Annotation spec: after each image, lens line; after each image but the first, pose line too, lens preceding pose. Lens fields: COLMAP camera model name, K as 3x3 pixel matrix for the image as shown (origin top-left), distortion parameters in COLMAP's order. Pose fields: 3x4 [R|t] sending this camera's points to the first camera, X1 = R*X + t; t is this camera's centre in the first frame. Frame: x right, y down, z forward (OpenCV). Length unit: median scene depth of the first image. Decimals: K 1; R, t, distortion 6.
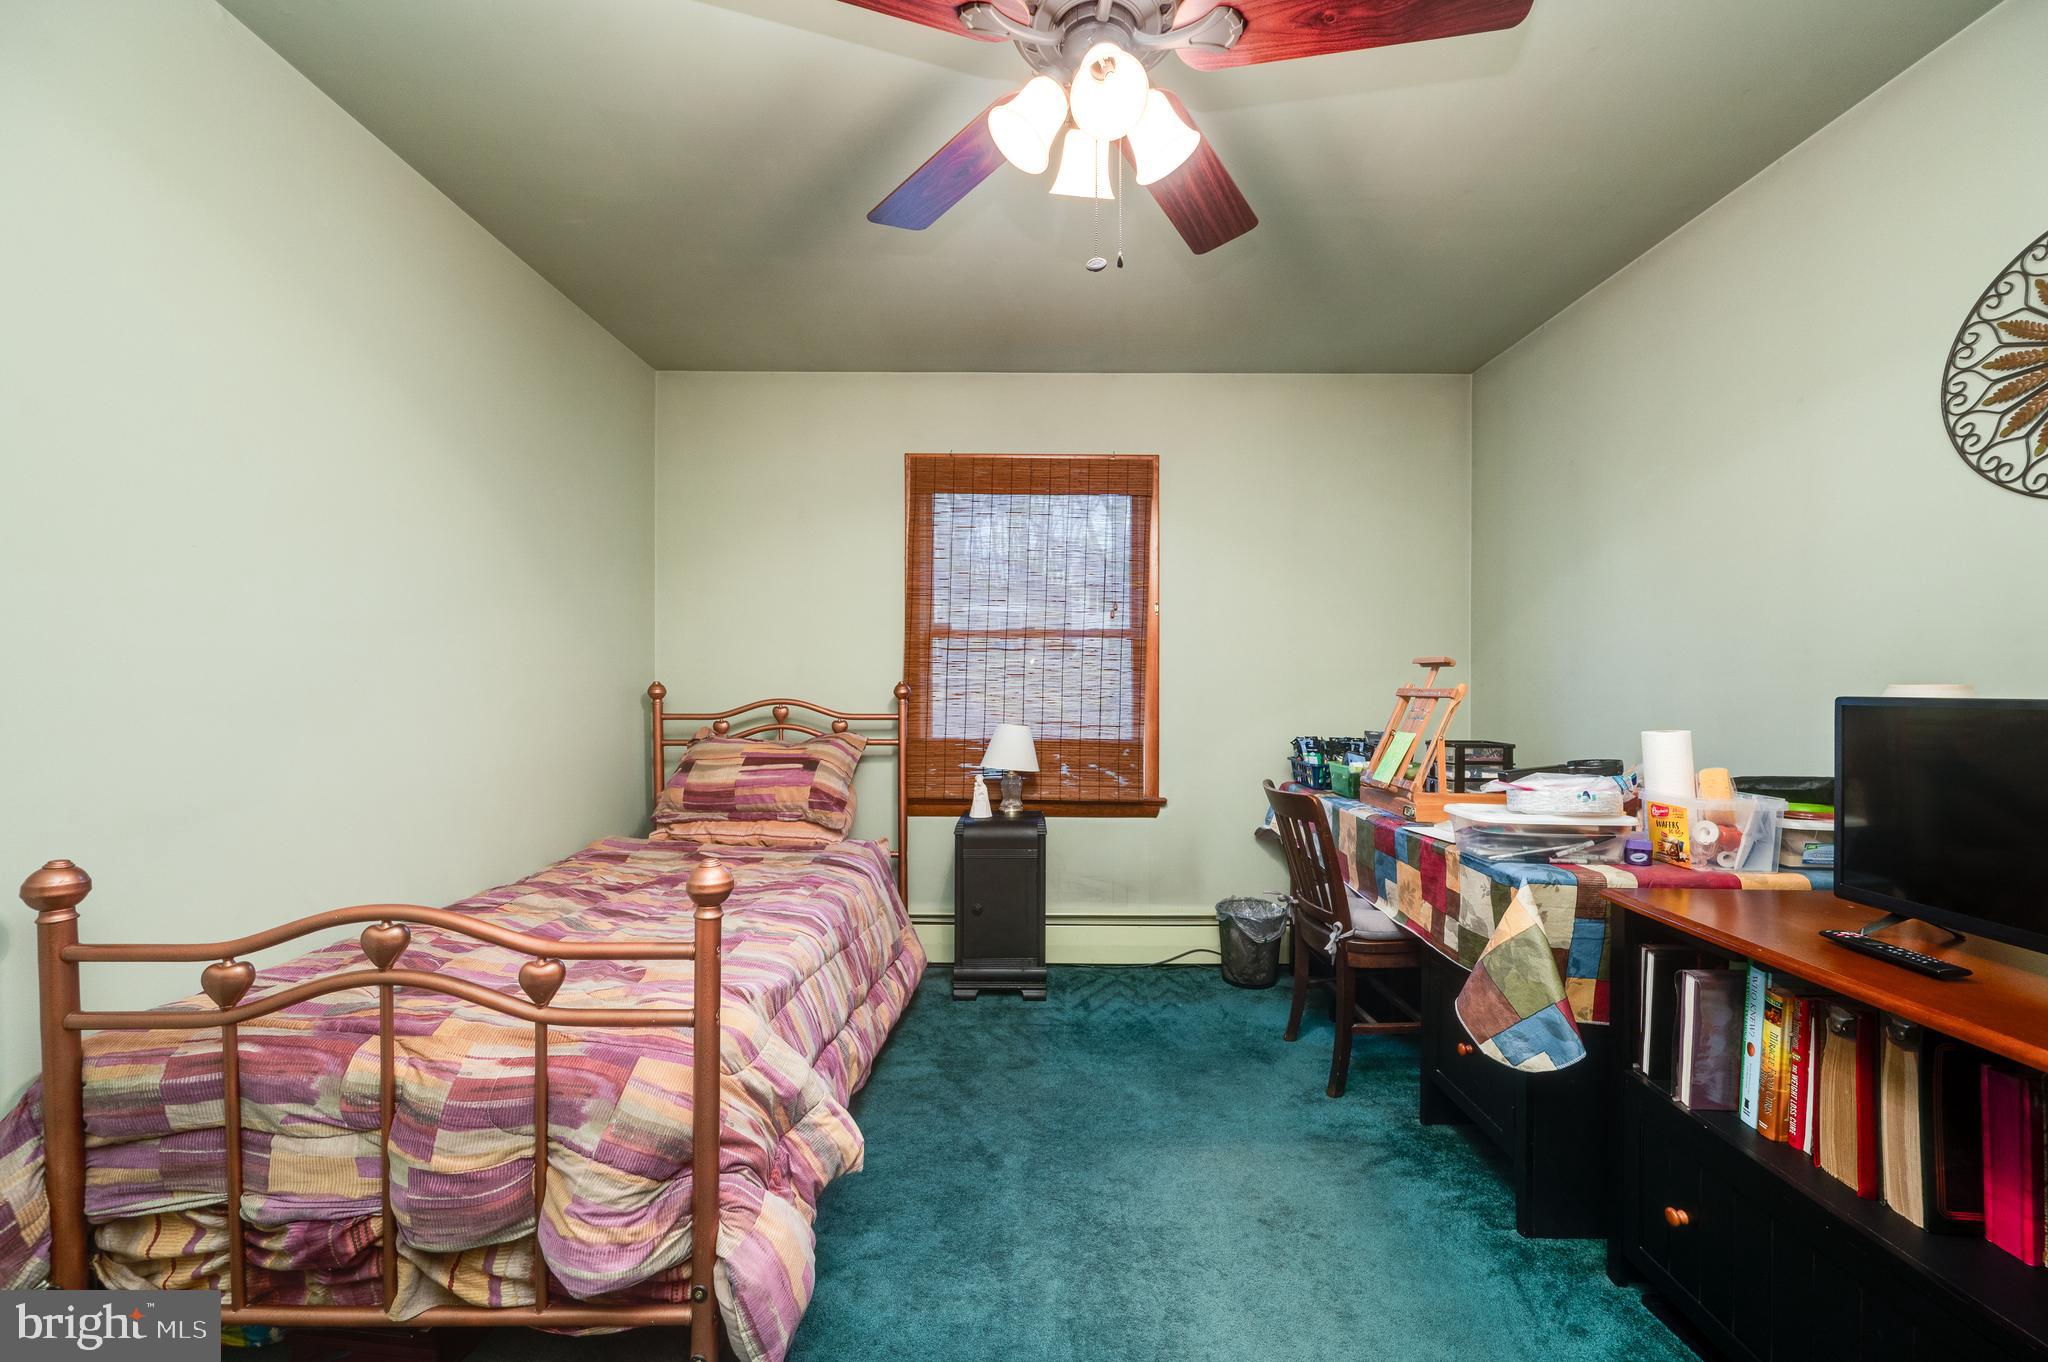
lens RADIAL K [[802.7, 0, 1022.2], [0, 802.7, 686.3], [0, 0, 1]] dist [-0.003120, 0.000059]
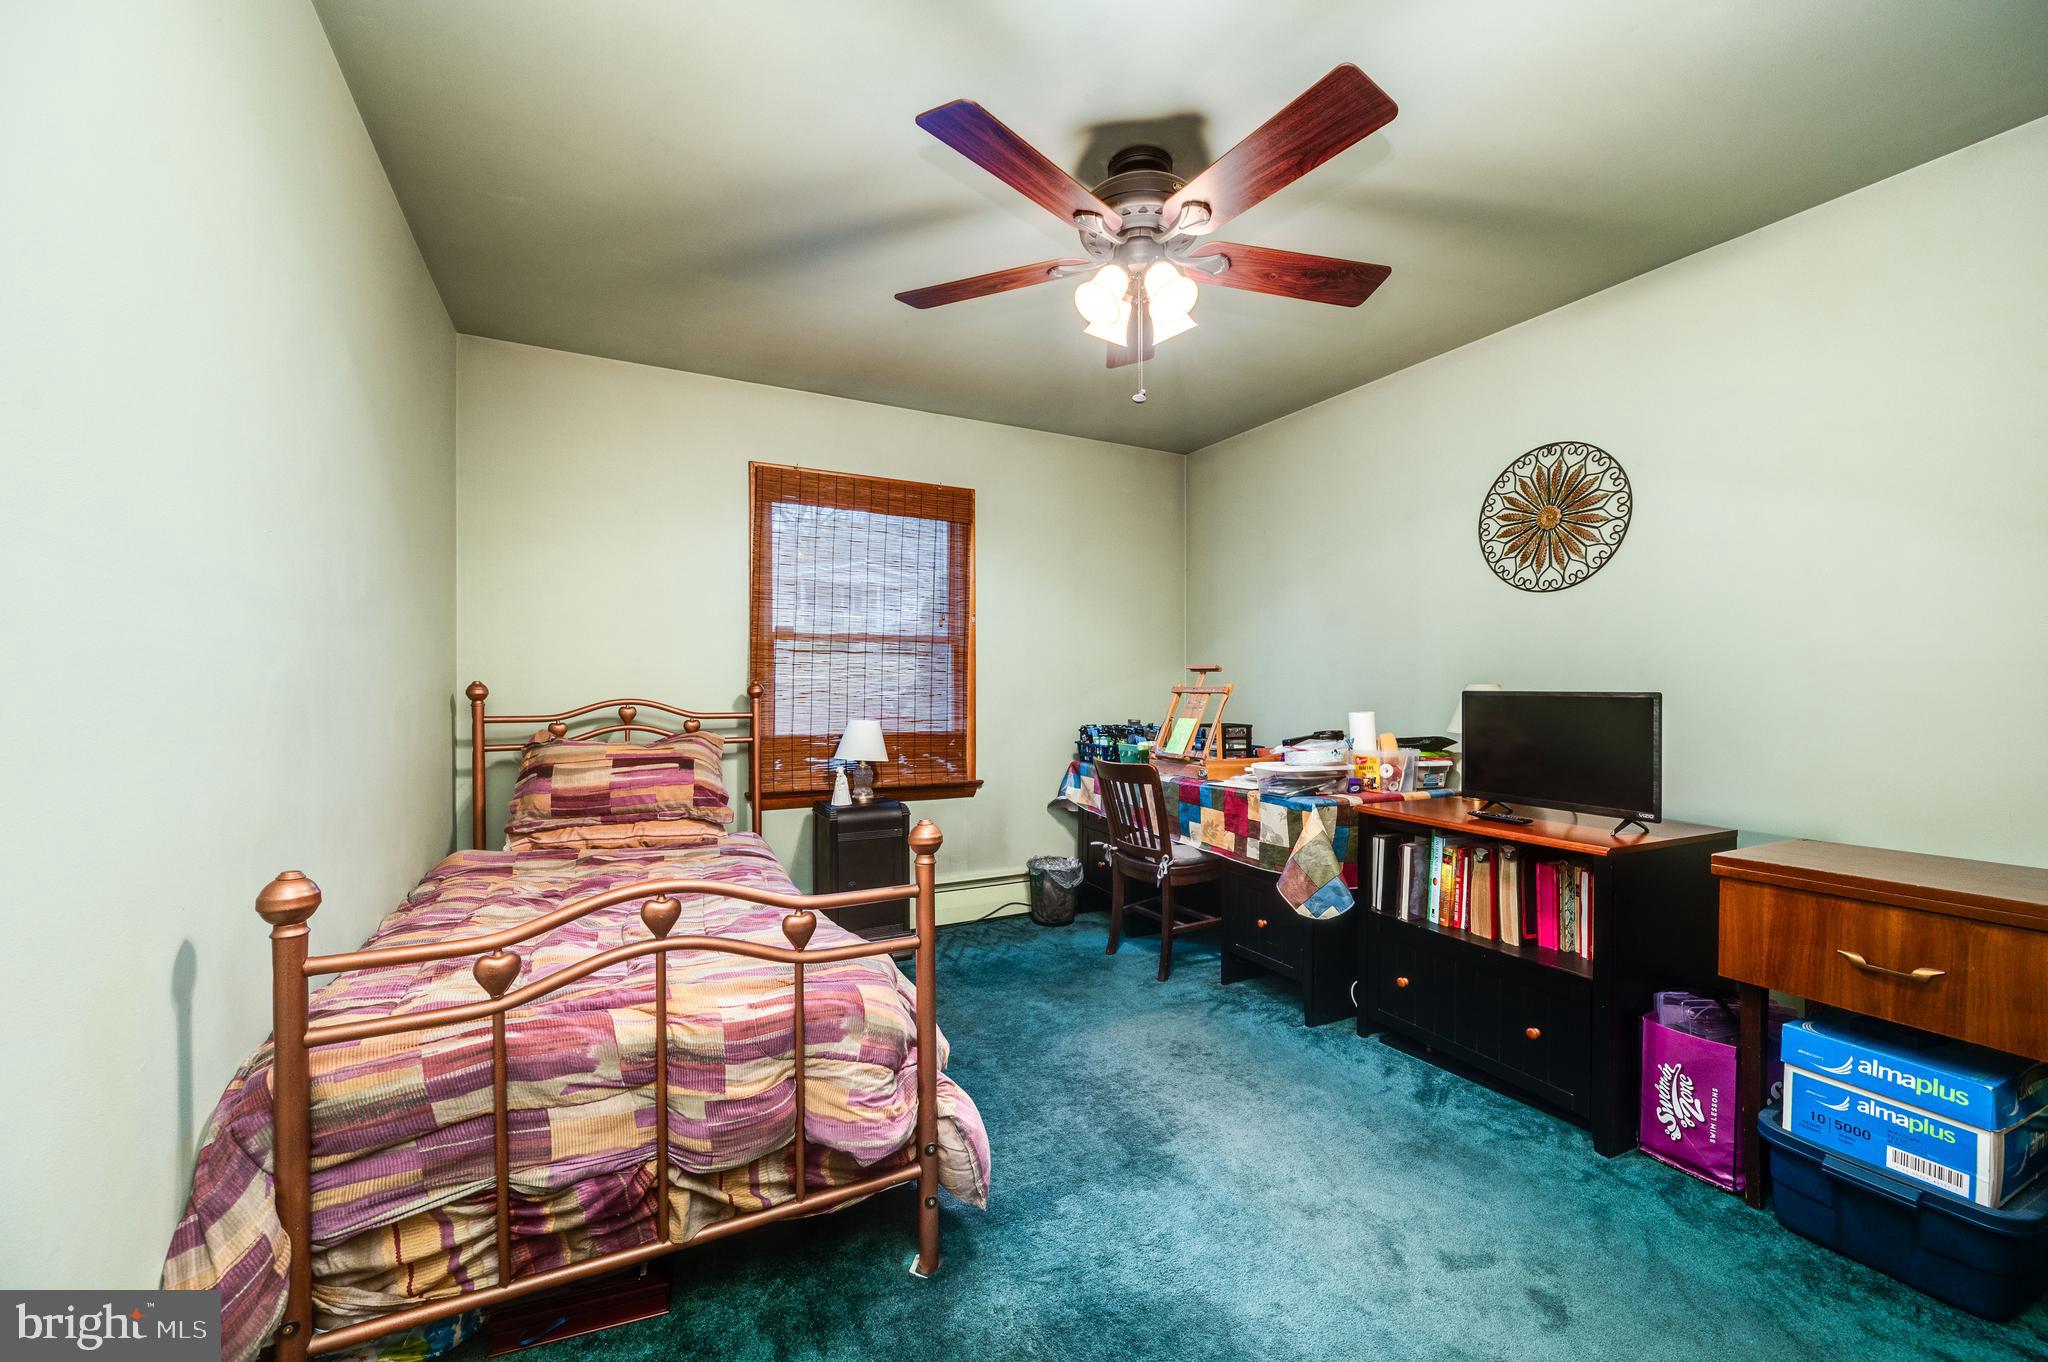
lens RADIAL K [[802.7, 0, 1022.2], [0, 802.7, 686.3], [0, 0, 1]] dist [-0.003120, 0.000059]
pose [[0.889550, -0.001429, 0.456836, -0.616398], [0.001275, 0.999999, 0.000645, 0.000111], [-0.456837, 0.000009, 0.889551, -0.167321]]
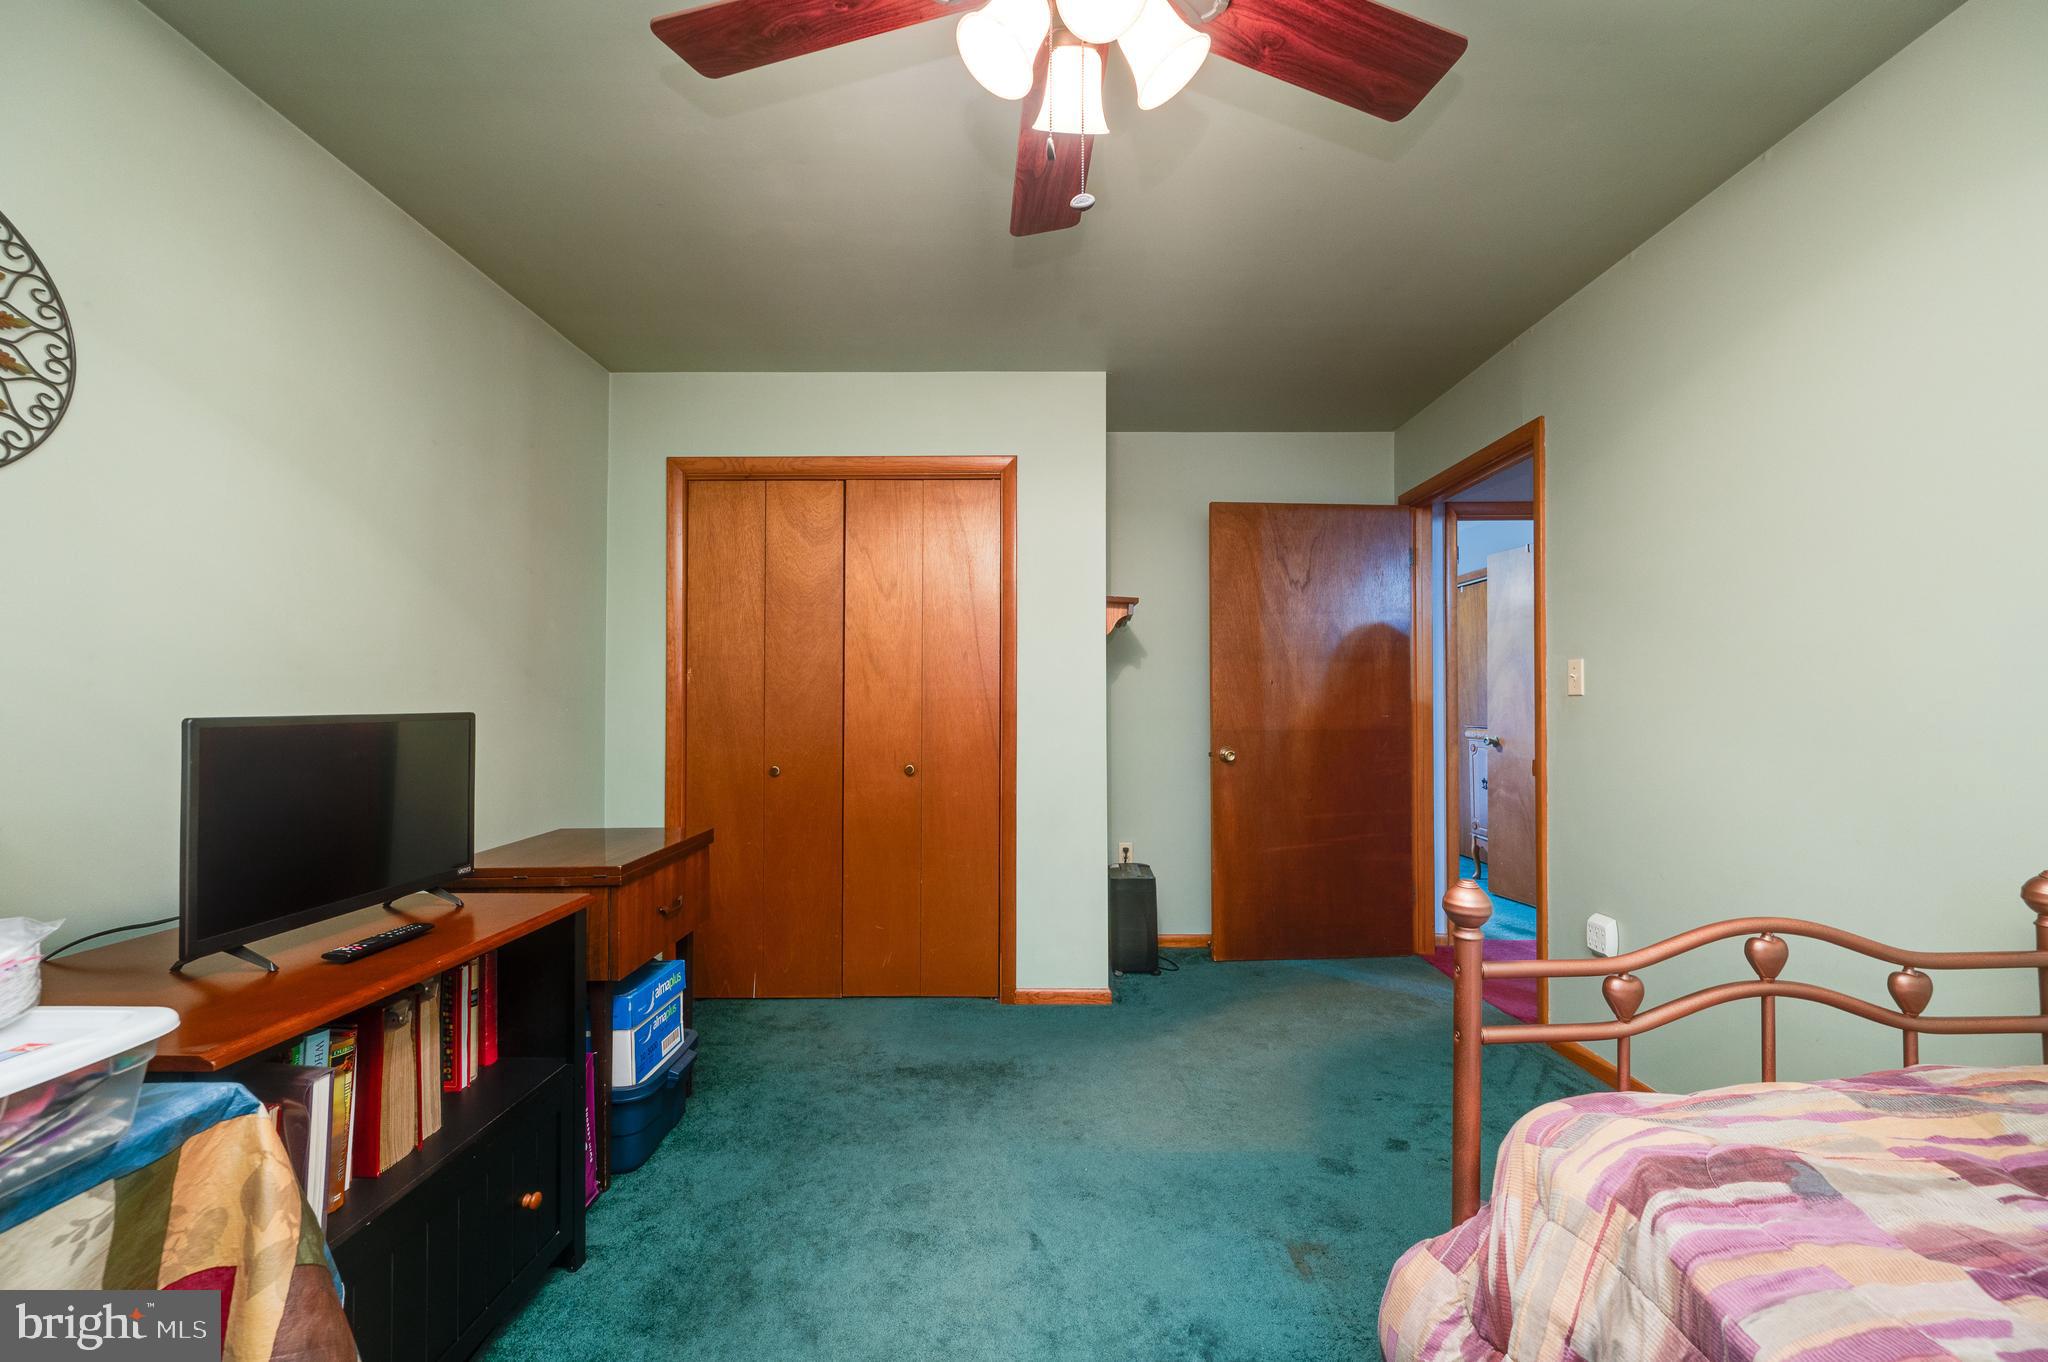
lens RADIAL K [[819.8, 0, 1033.3], [0, 819.8, 699.0], [0, 0, 1]] dist [-0.001778, 0.000055]
pose [[-0.999585, -0.001290, -0.028765, 0.133540], [-0.001226, 0.999997, -0.002228, -0.005167], [0.028768, -0.002192, -0.999584, 1.476797]]
